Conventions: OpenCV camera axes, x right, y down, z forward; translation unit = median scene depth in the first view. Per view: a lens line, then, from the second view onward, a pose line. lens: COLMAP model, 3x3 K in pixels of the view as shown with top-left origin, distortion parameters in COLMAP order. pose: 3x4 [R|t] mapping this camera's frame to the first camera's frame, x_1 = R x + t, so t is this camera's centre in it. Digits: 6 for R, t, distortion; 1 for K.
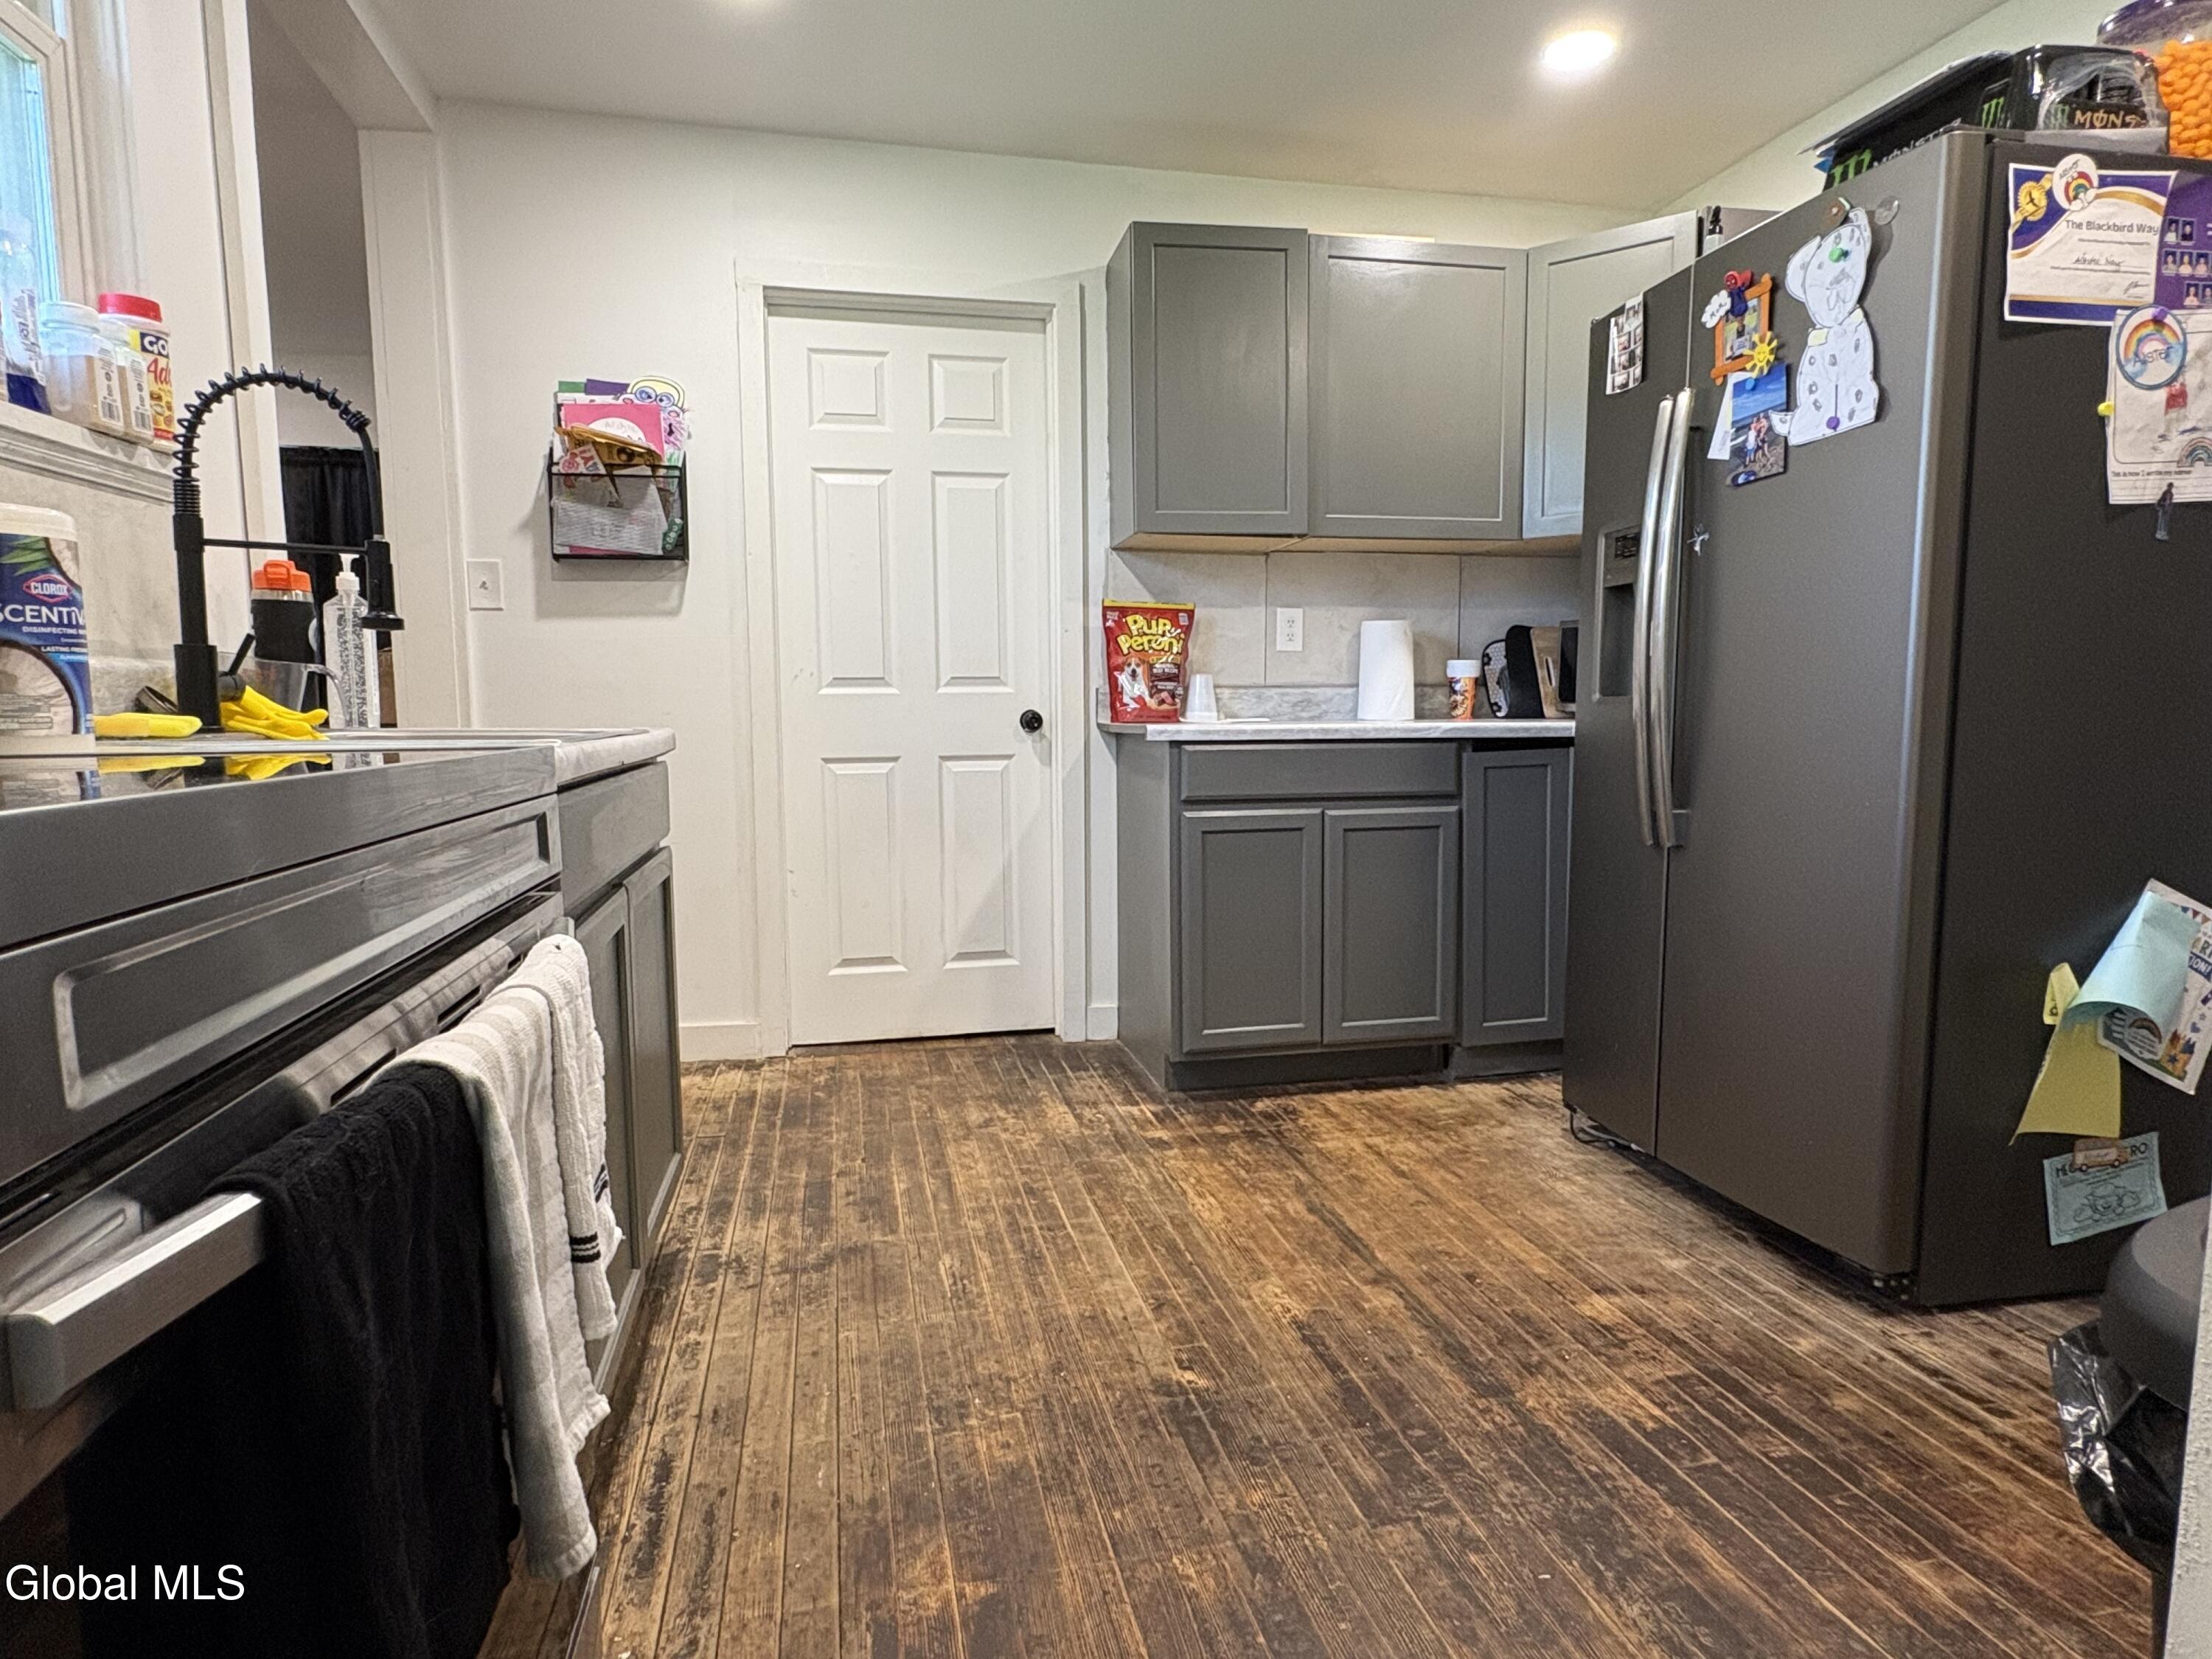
lens RADIAL K [[1233.3, 0, 1099.2], [0, 1233.3, 836.1], [0, 0, 1]] dist [-0.000637, 0.001499]
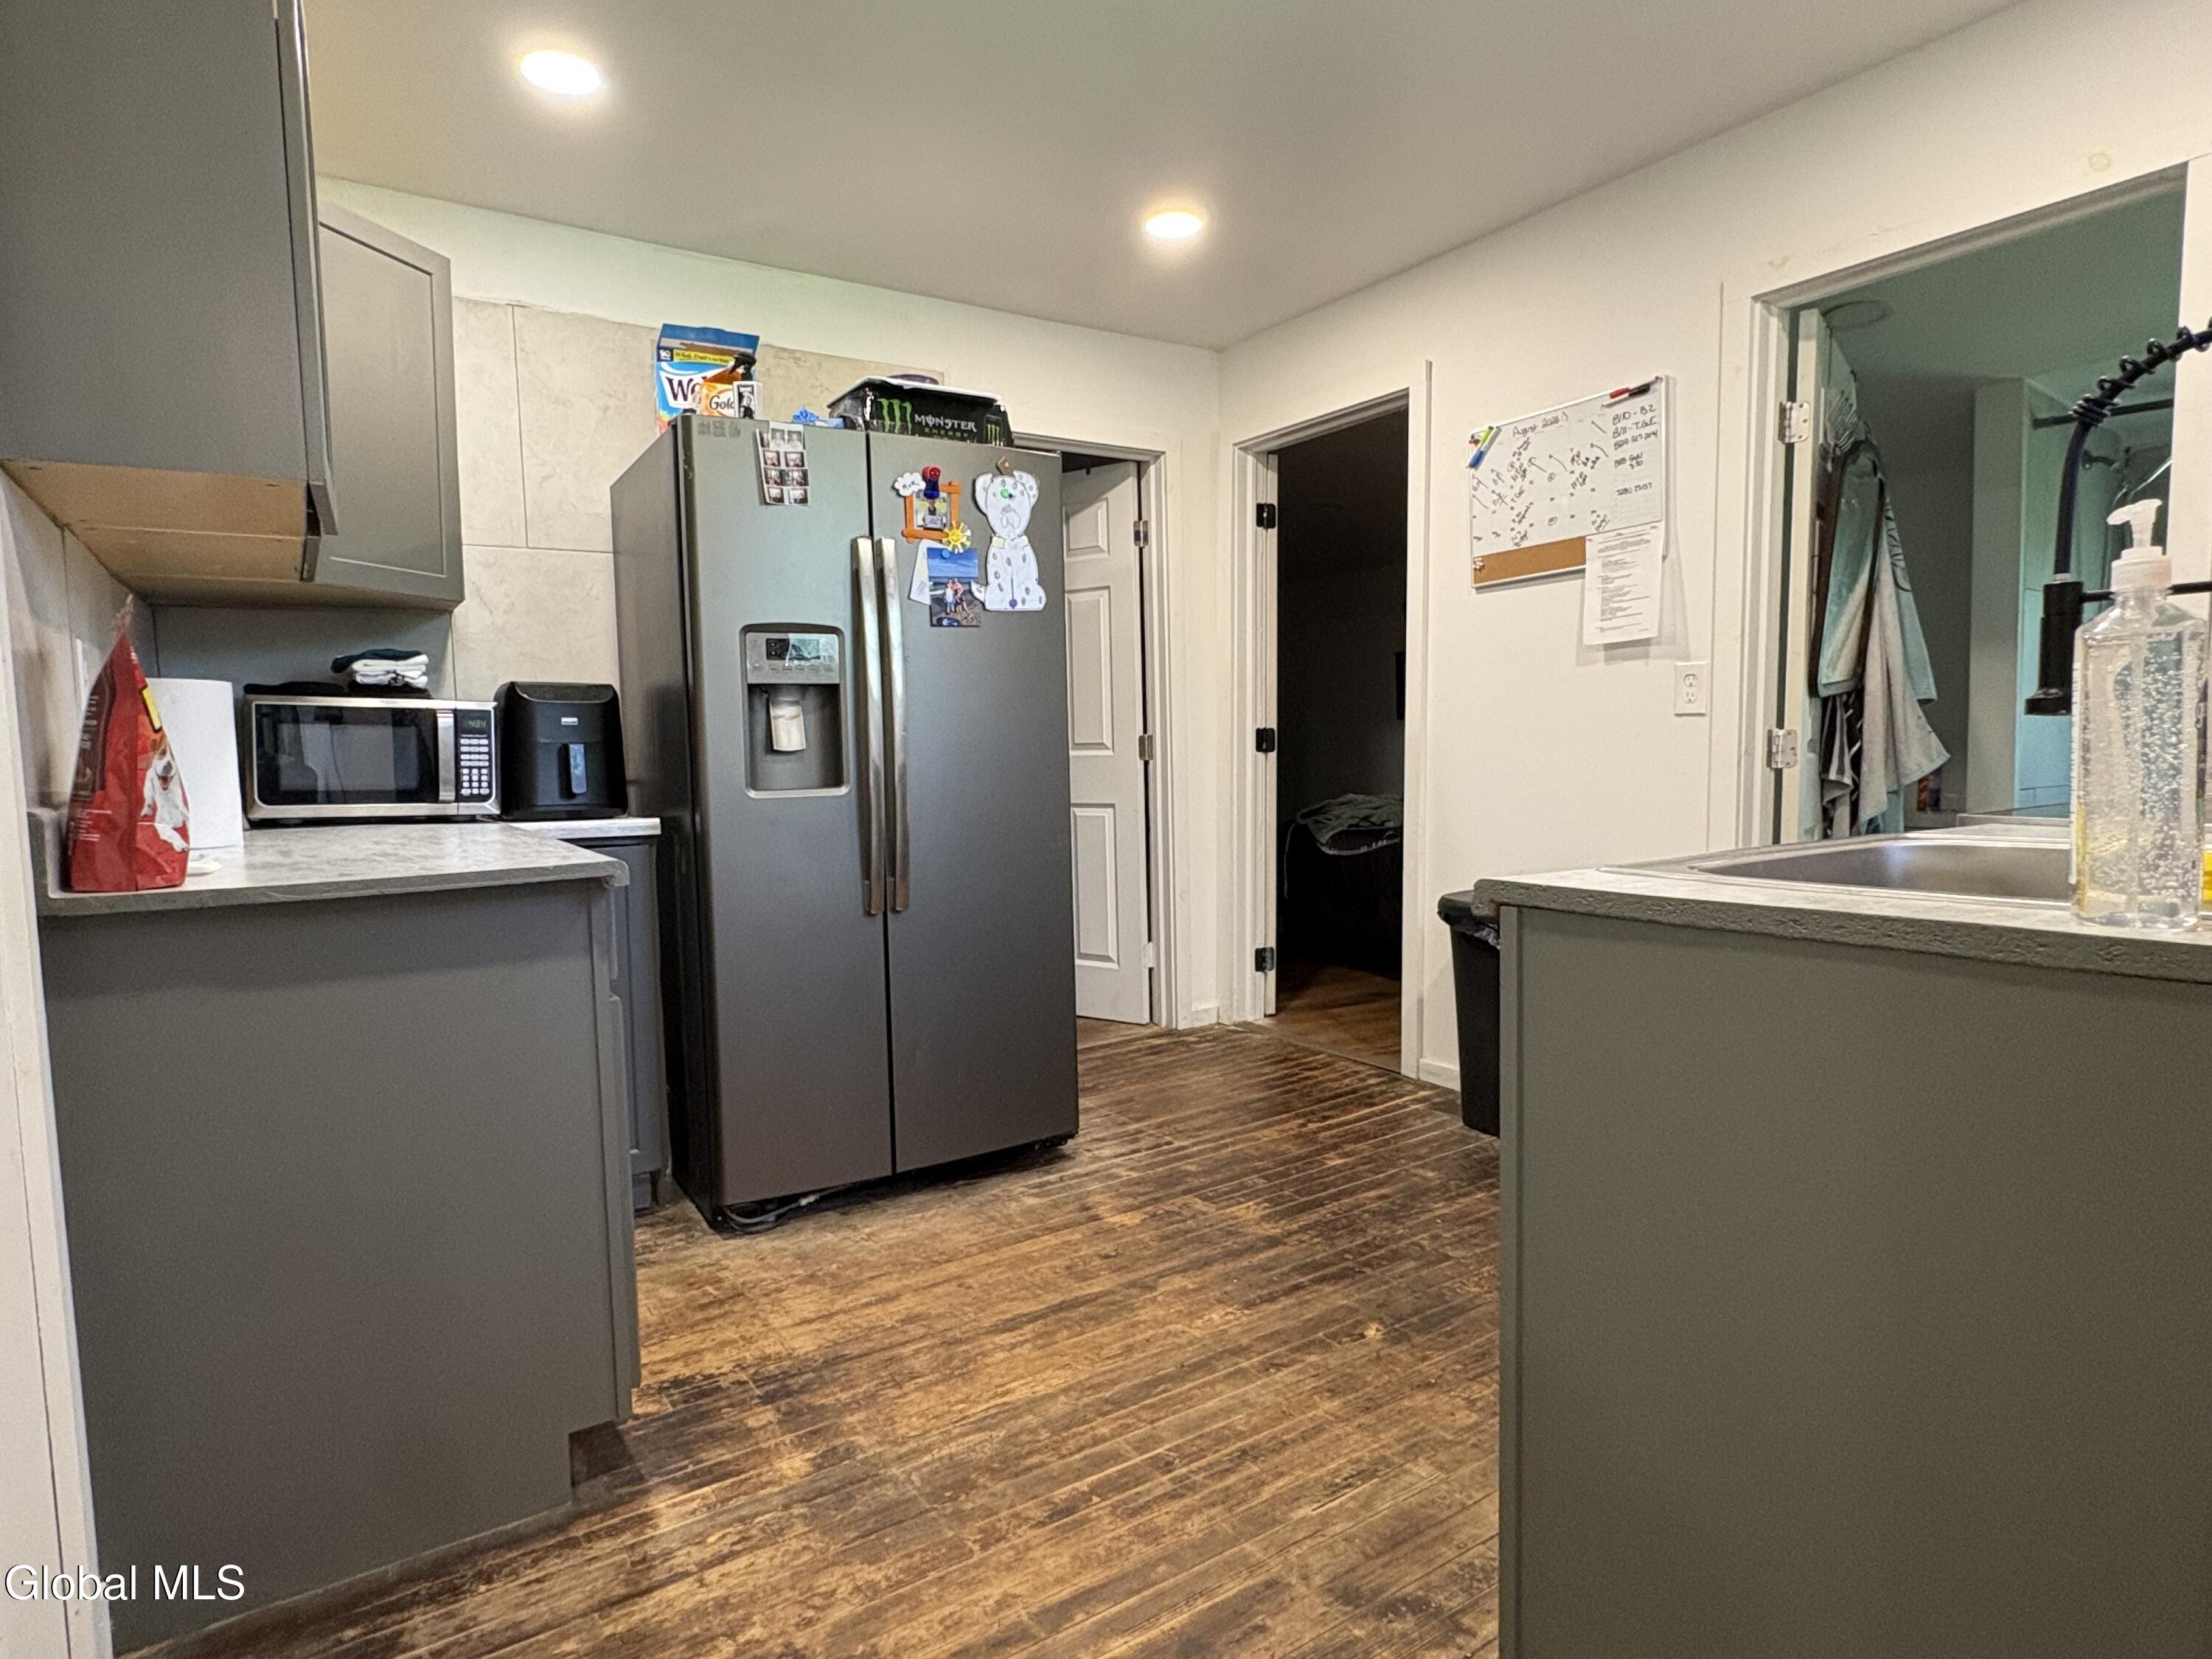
lens RADIAL K [[1233.3, 0, 1099.2], [0, 1233.3, 836.1], [0, 0, 1]] dist [-0.000637, 0.001499]
pose [[-0.368104, -0.058313, 0.927954, -0.717714], [0.121187, 0.986509, 0.110065, -0.169482], [-0.921853, 0.152971, -0.356071, 1.225518]]
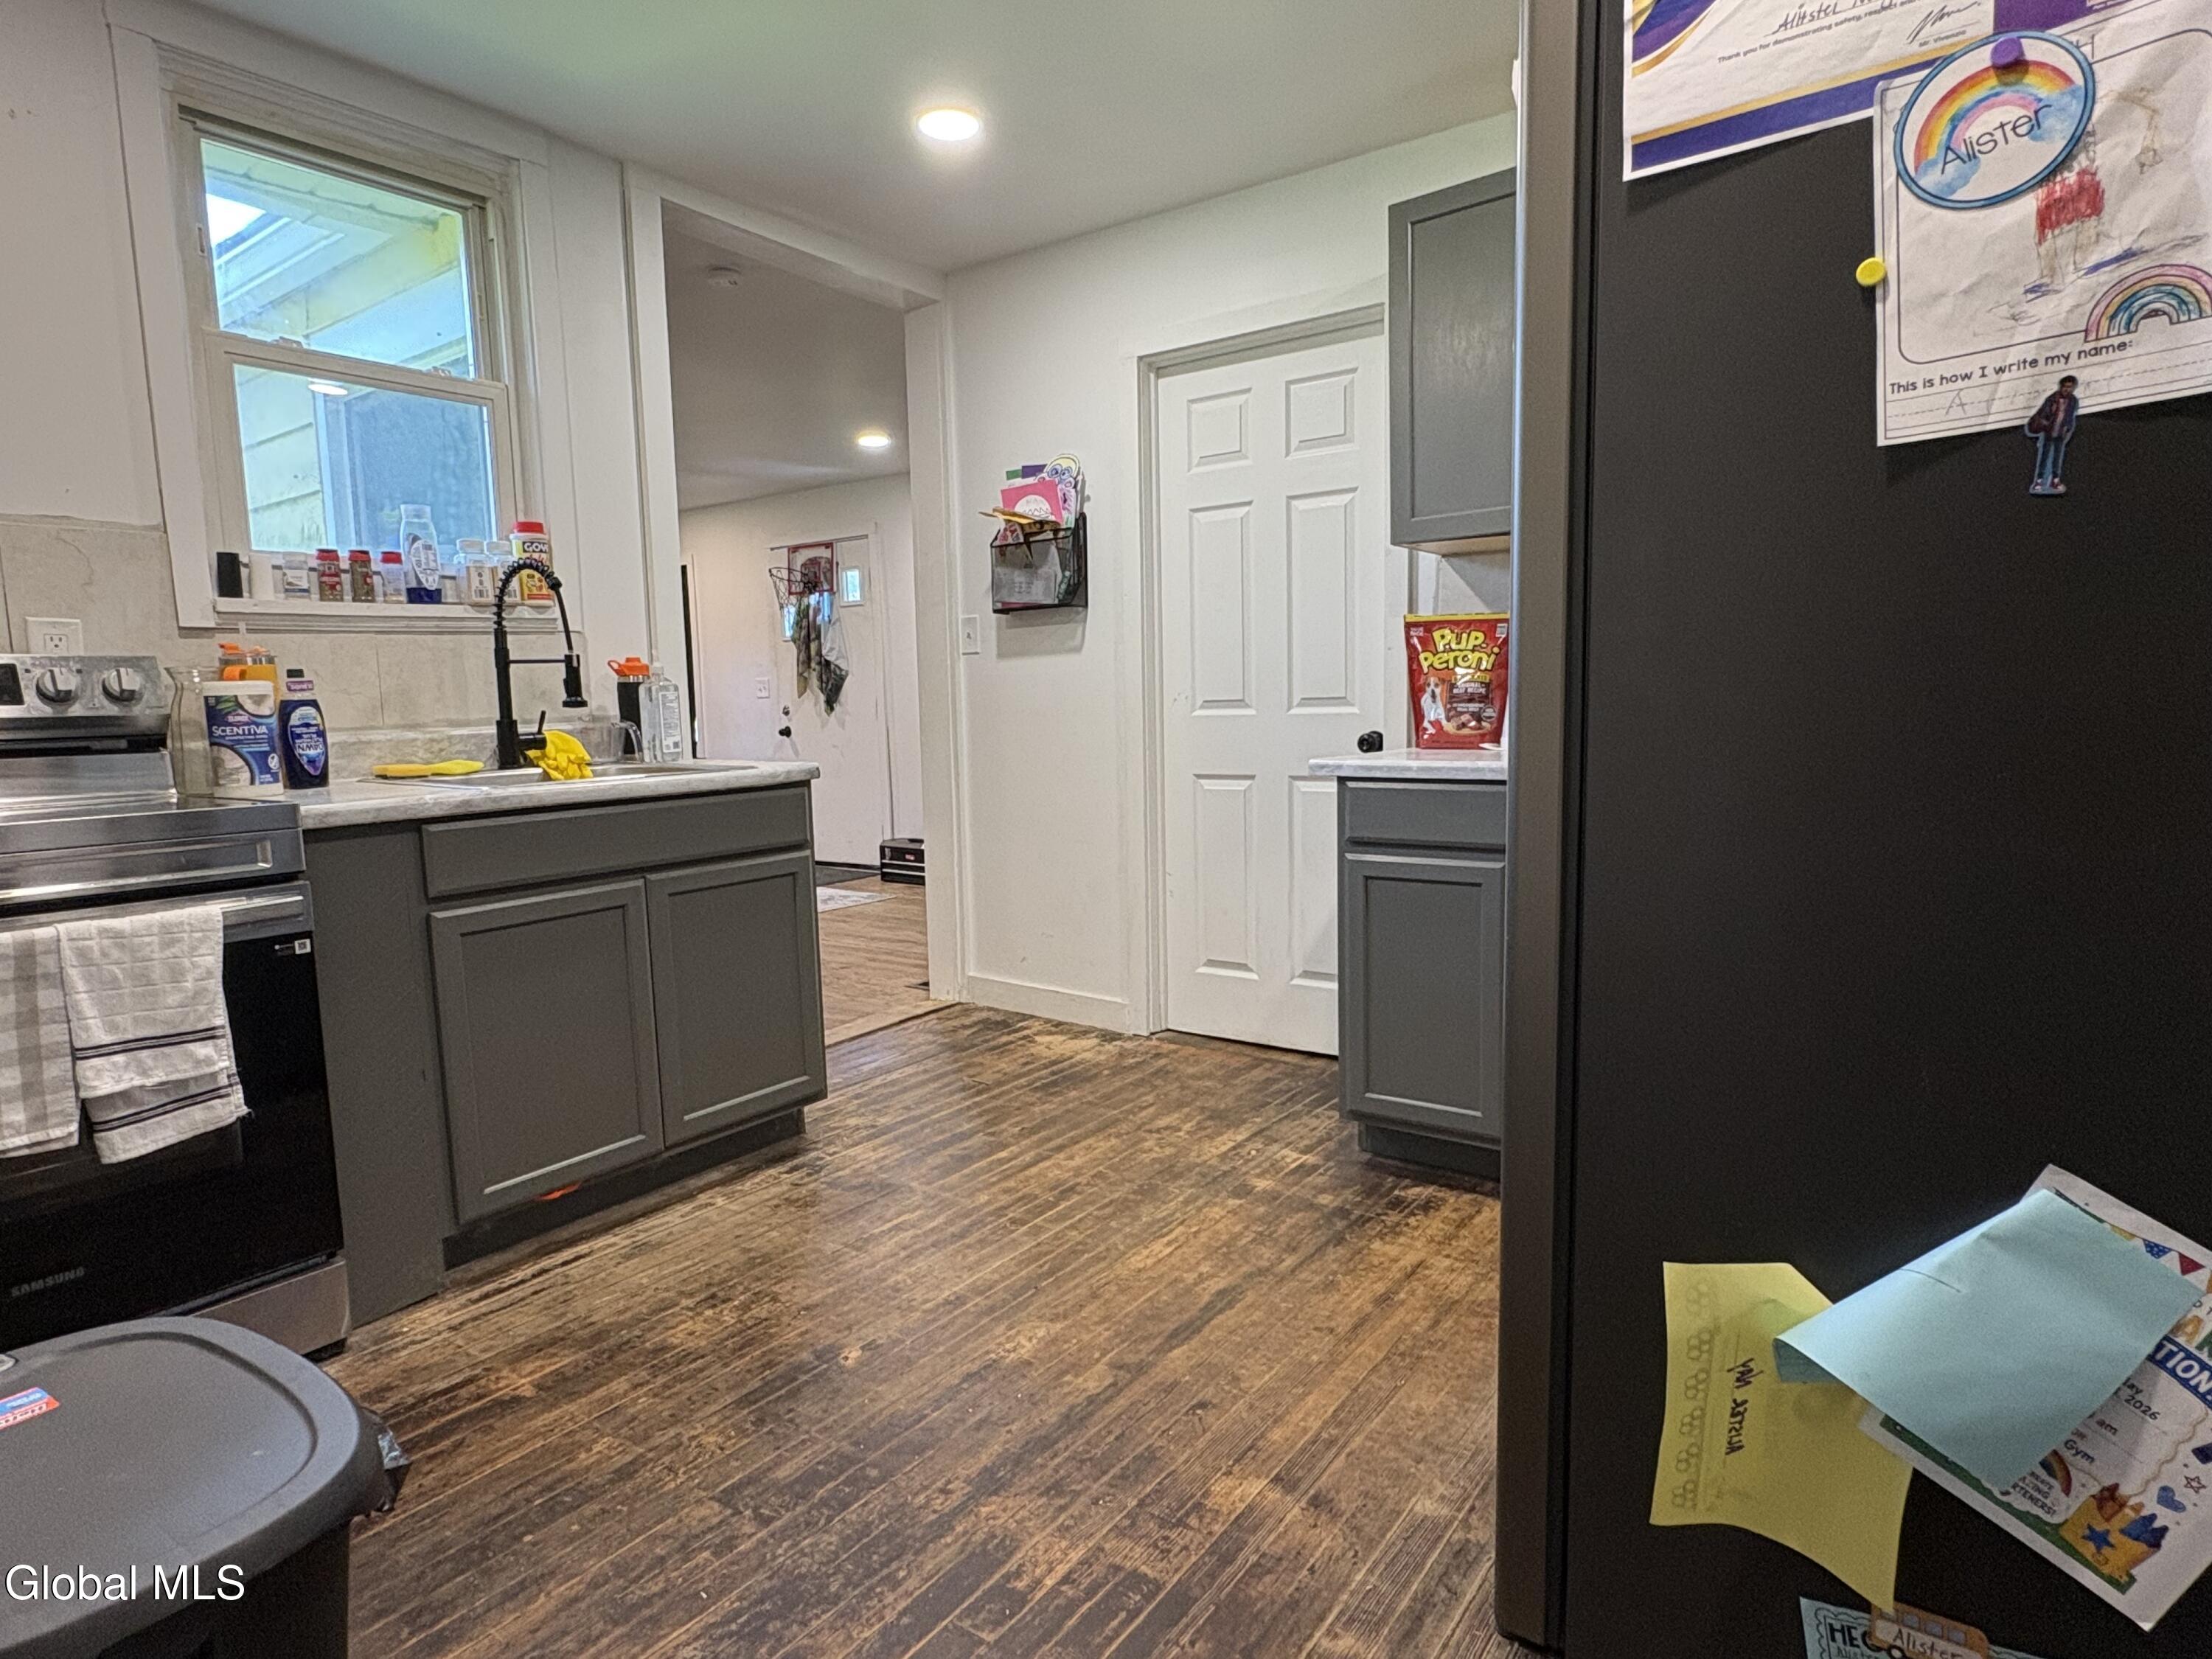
lens RADIAL K [[1233.3, 0, 1099.2], [0, 1233.3, 836.1], [0, 0, 1]] dist [-0.000637, 0.001499]
pose [[0.663709, 0.075022, -0.744219, 0.787052], [-0.057740, 0.997127, 0.049024, -0.083388], [0.745759, 0.010434, 0.666134, 0.305190]]
